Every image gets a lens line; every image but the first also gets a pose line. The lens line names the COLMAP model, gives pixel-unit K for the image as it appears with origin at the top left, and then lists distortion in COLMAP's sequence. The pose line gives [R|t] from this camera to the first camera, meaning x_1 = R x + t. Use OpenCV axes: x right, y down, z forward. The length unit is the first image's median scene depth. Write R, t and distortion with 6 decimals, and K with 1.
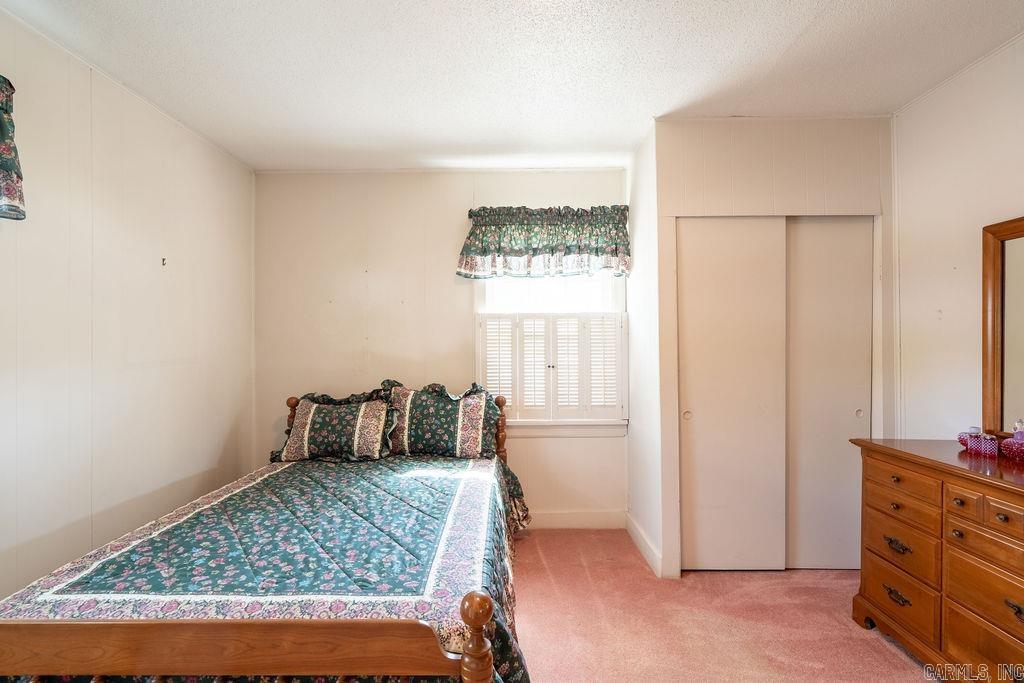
lens RADIAL K [[457.8, 0, 510.5], [0, 457.8, 340.3], [0, 0, 1]] dist [-0.006664, 0.003485]
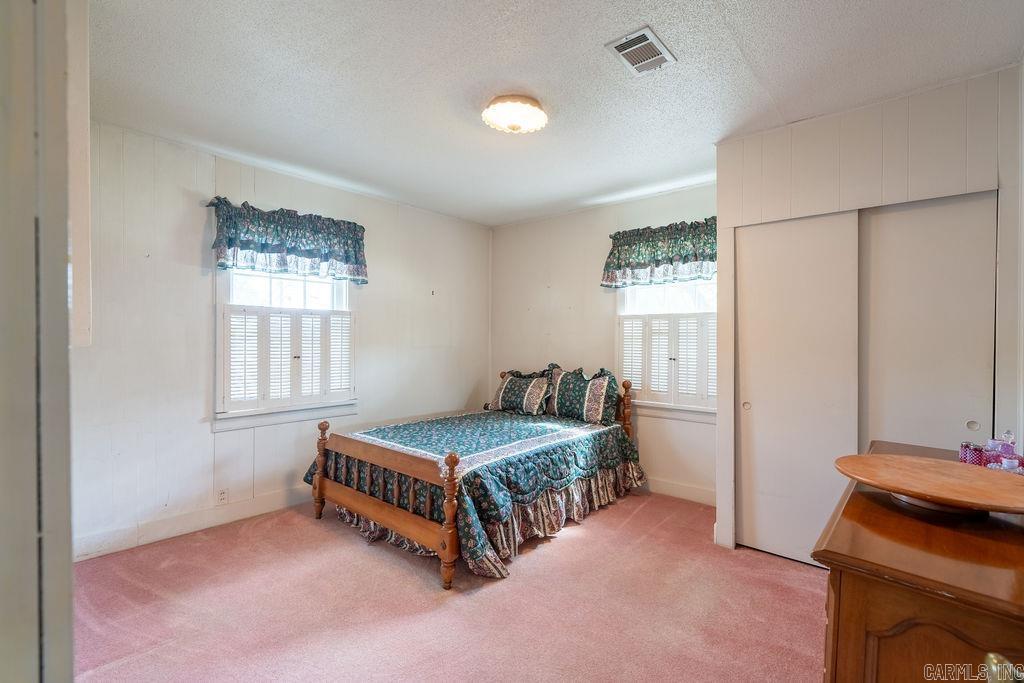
lens RADIAL K [[457.8, 0, 511.8], [0, 457.8, 341.9], [0, 0, 1]] dist [-0.006664, 0.003485]
pose [[0.759425, 0.015170, -0.650418, 0.580031], [-0.004708, 0.999830, 0.017822, -0.006204], [0.650578, -0.010472, 0.759367, -0.174275]]
